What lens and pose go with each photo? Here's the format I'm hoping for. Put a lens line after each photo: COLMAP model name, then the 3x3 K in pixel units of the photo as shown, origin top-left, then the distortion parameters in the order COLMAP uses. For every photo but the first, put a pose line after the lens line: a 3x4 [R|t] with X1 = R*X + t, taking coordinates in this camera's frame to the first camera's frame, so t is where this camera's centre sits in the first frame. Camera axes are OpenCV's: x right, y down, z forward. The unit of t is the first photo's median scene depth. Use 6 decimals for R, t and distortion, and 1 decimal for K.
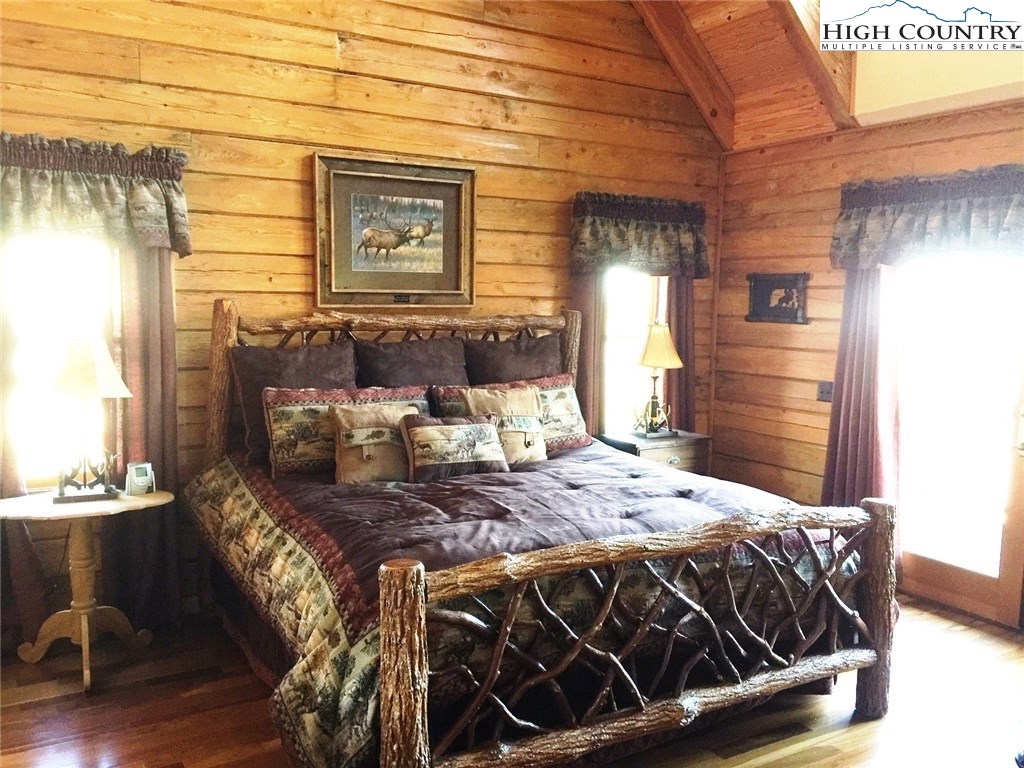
lens RADIAL K [[876.5, 0, 512.6], [0, 876.5, 386.7], [0, 0, 1]] dist [0.071721, -0.098298]
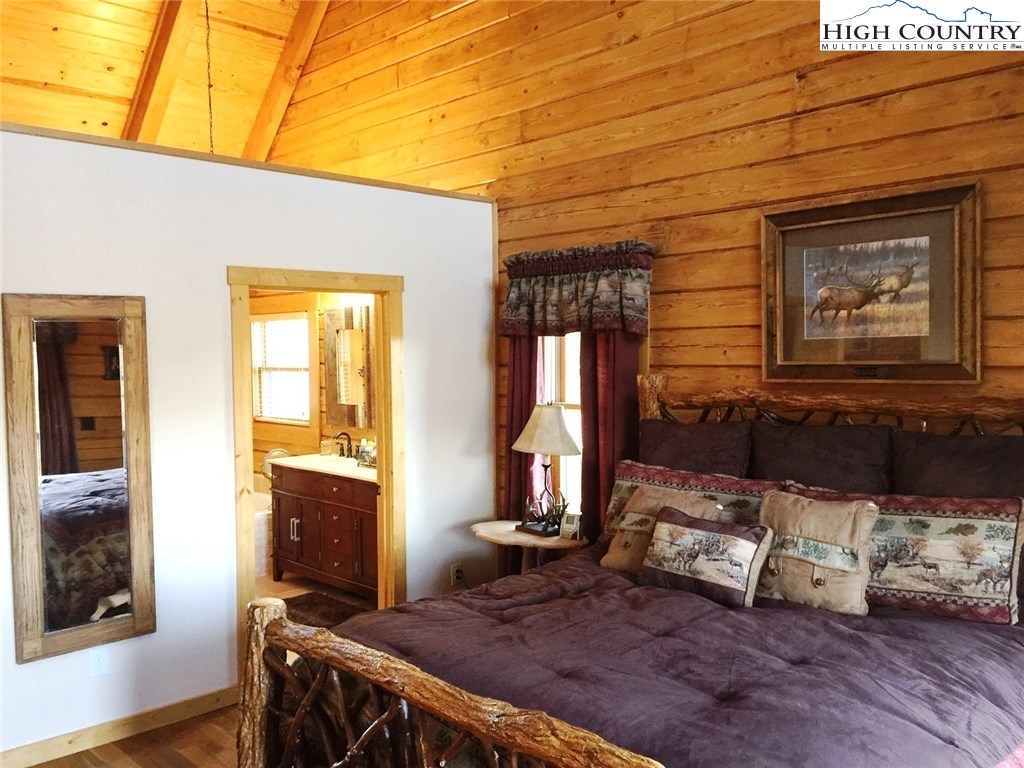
lens RADIAL K [[876.5, 0, 512.4], [0, 876.5, 387.8], [0, 0, 1]] dist [0.071721, -0.098298]
pose [[0.221016, 0.017252, -0.975117, 0.572601], [-0.088125, 0.996107, -0.002351, -0.057616], [0.971280, 0.086452, 0.221676, 0.531364]]
